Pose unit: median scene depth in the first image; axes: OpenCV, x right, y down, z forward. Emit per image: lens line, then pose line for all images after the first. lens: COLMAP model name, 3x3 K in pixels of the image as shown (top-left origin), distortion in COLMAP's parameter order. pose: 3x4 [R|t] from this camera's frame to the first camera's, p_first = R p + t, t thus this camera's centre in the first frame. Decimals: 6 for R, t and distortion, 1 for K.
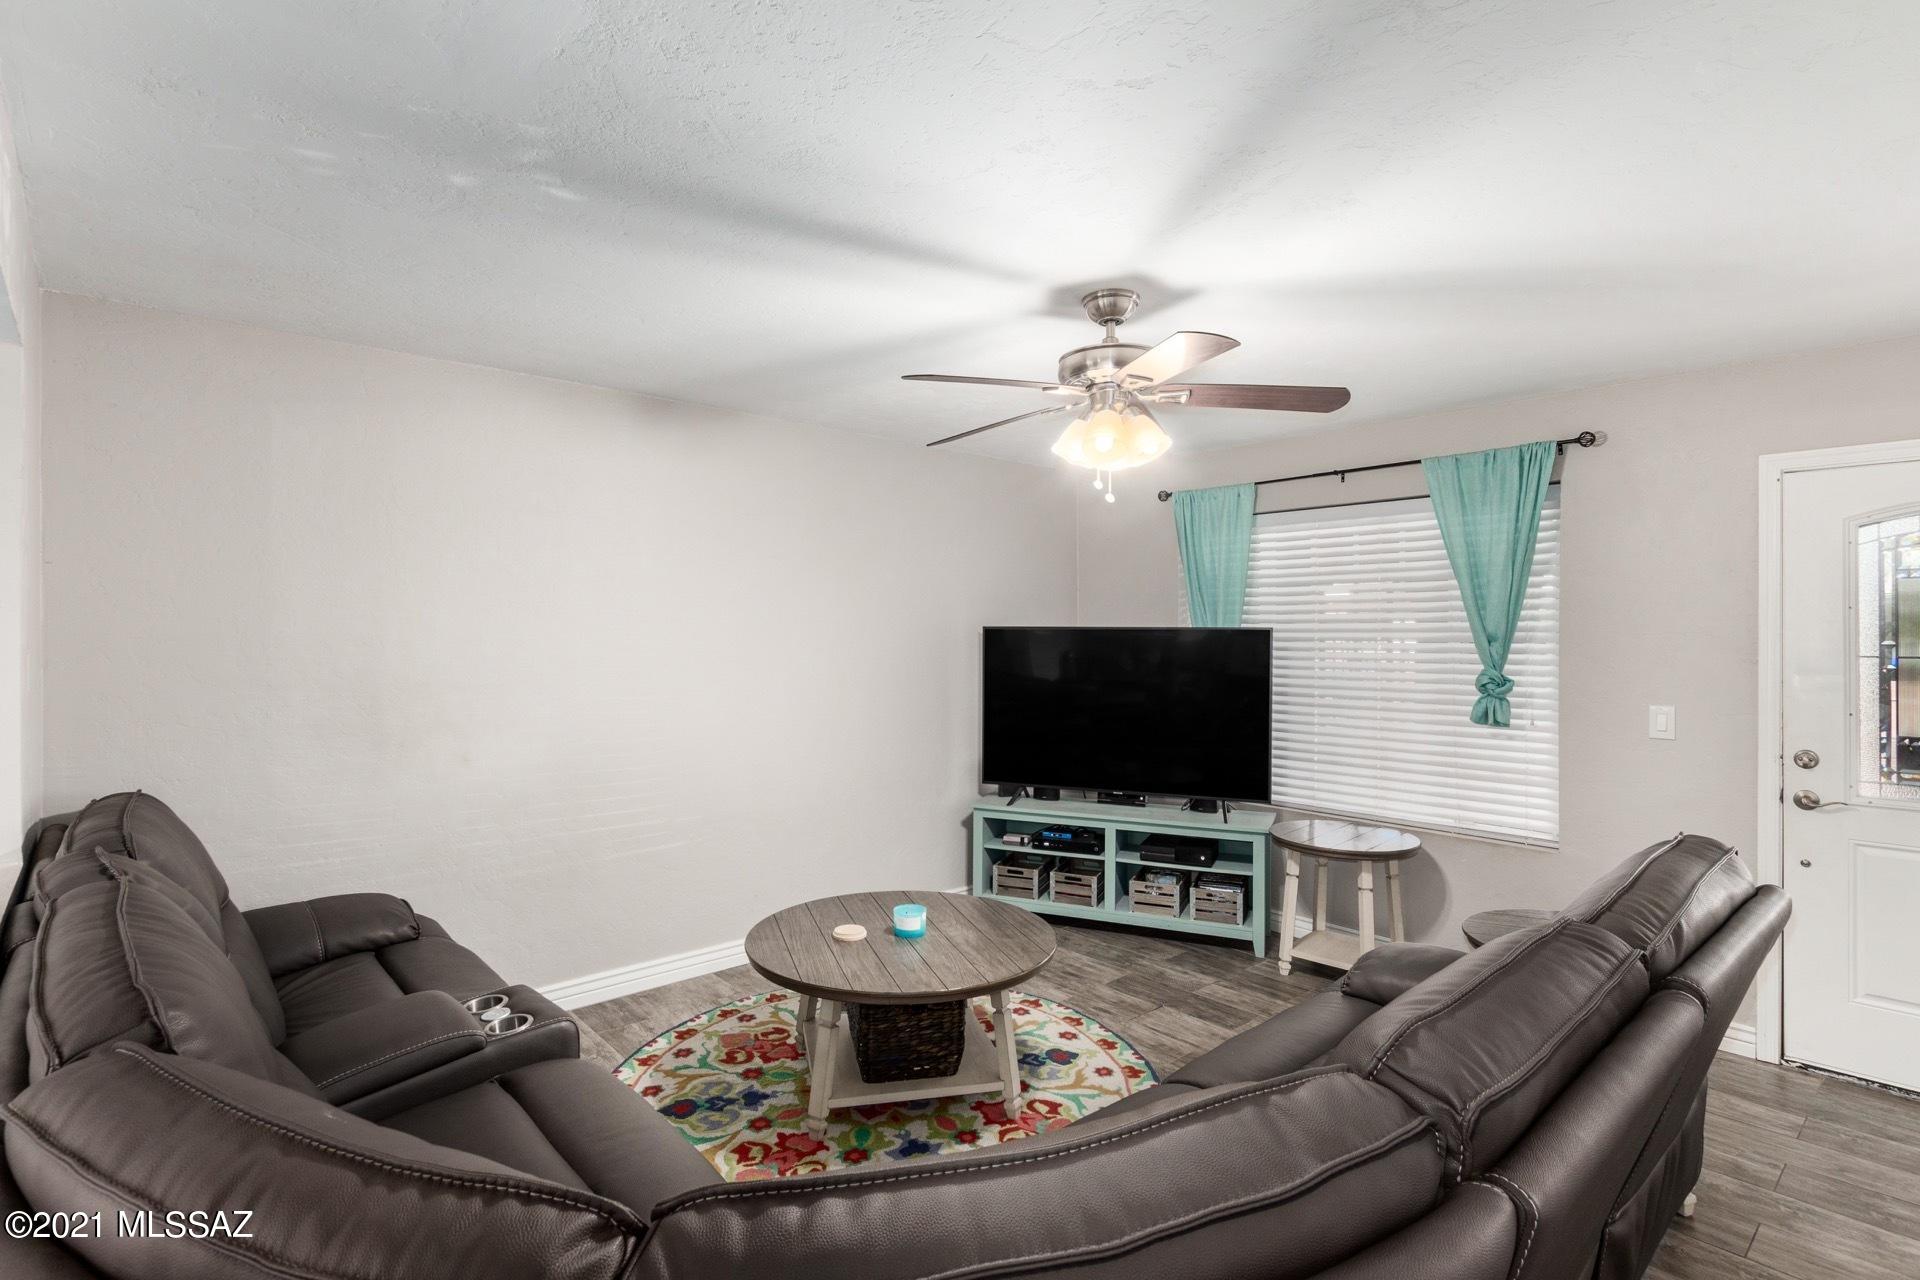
lens RADIAL K [[909.1, 0, 968.1], [0, 909.1, 634.5], [0, 0, 1]] dist [0.012428, -0.000598]
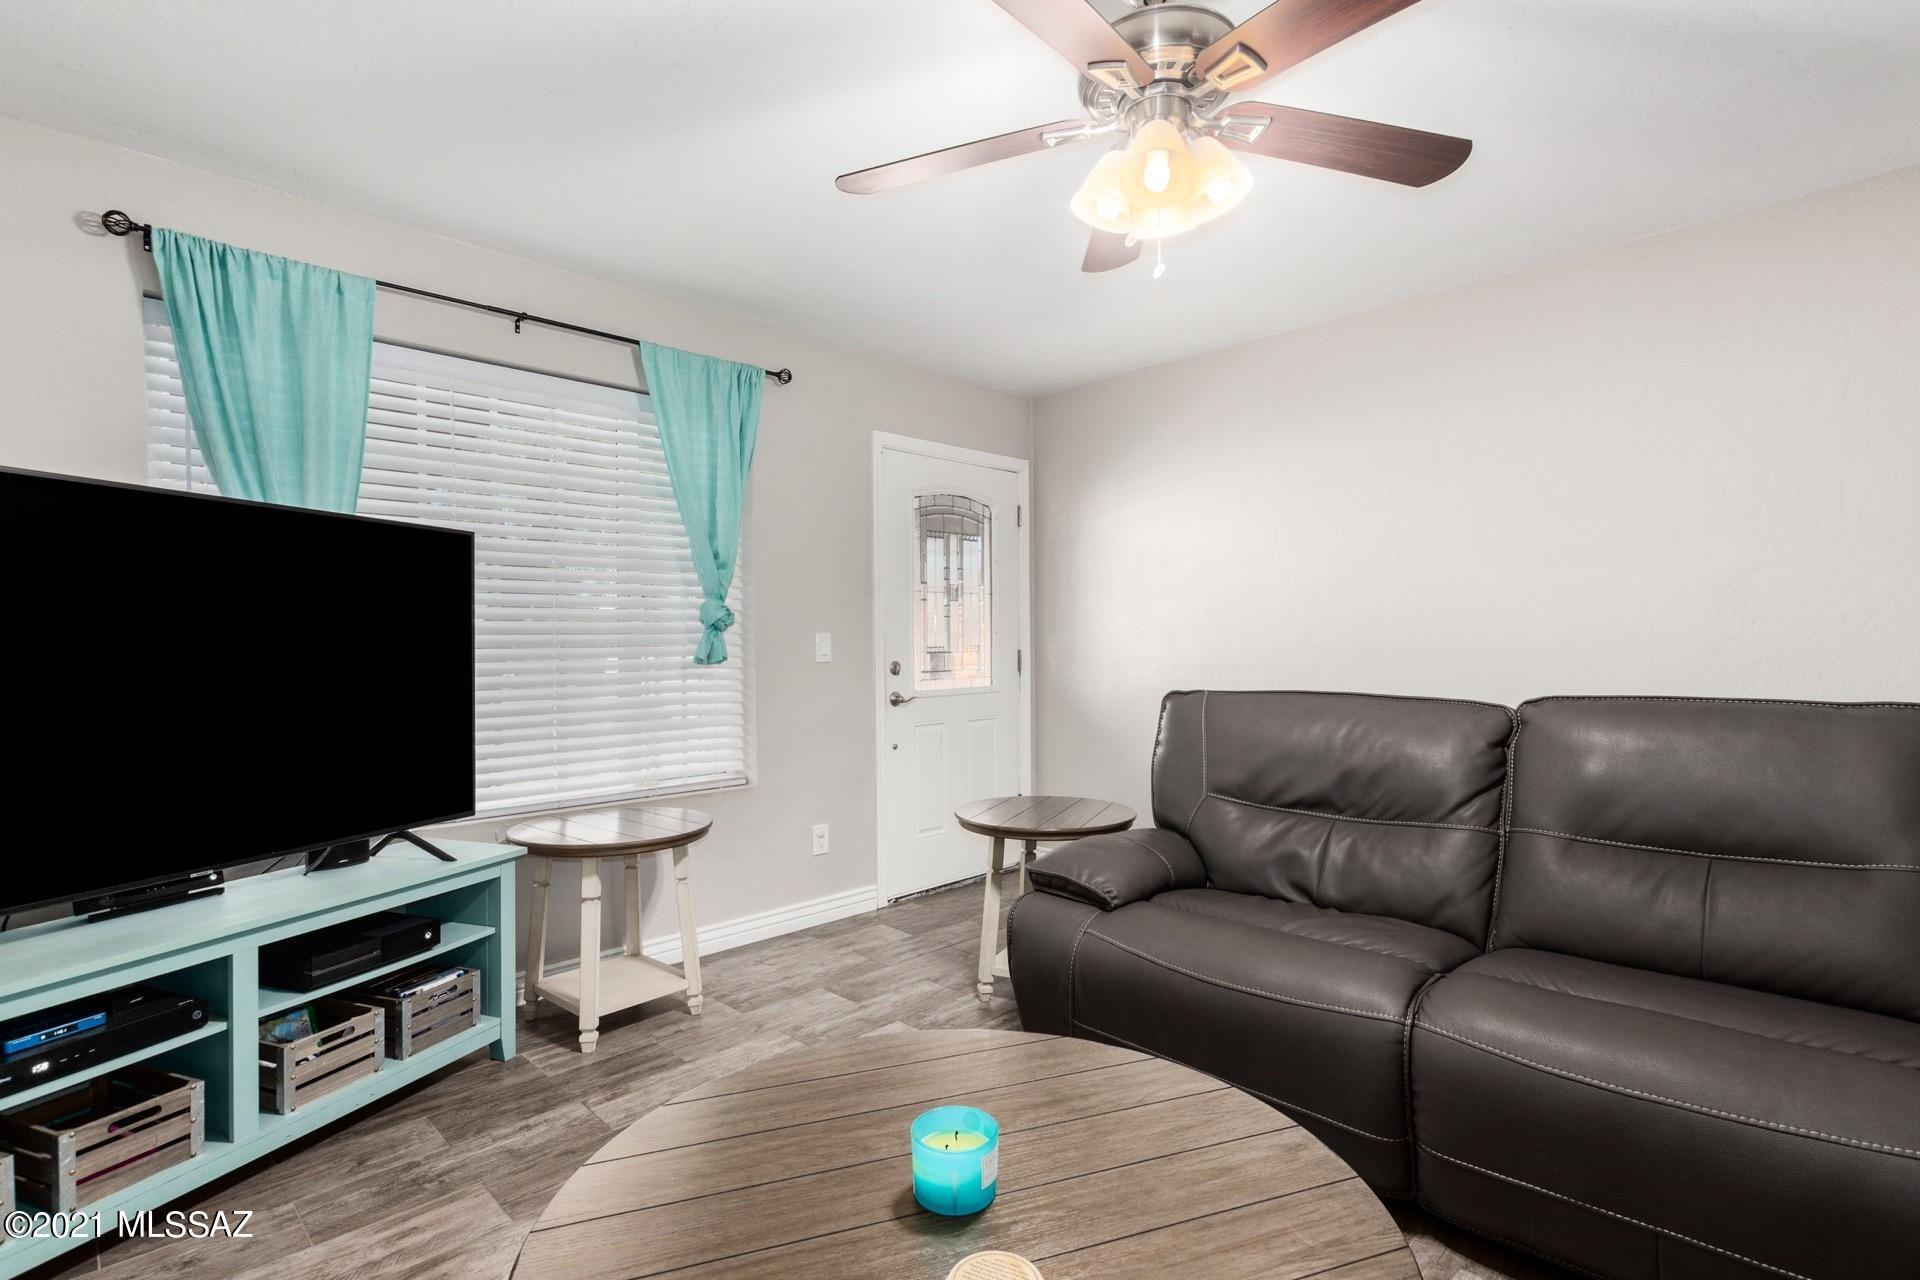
lens RADIAL K [[923.3, 0, 959.9], [0, 923.3, 649.0], [0, 0, 1]] dist [0.013557, -0.002037]
pose [[-0.027837, -0.010187, 0.999561, -0.310919], [0.009011, 0.999905, 0.010441, 0.070702], [-0.999572, 0.009297, -0.027742, 0.699521]]
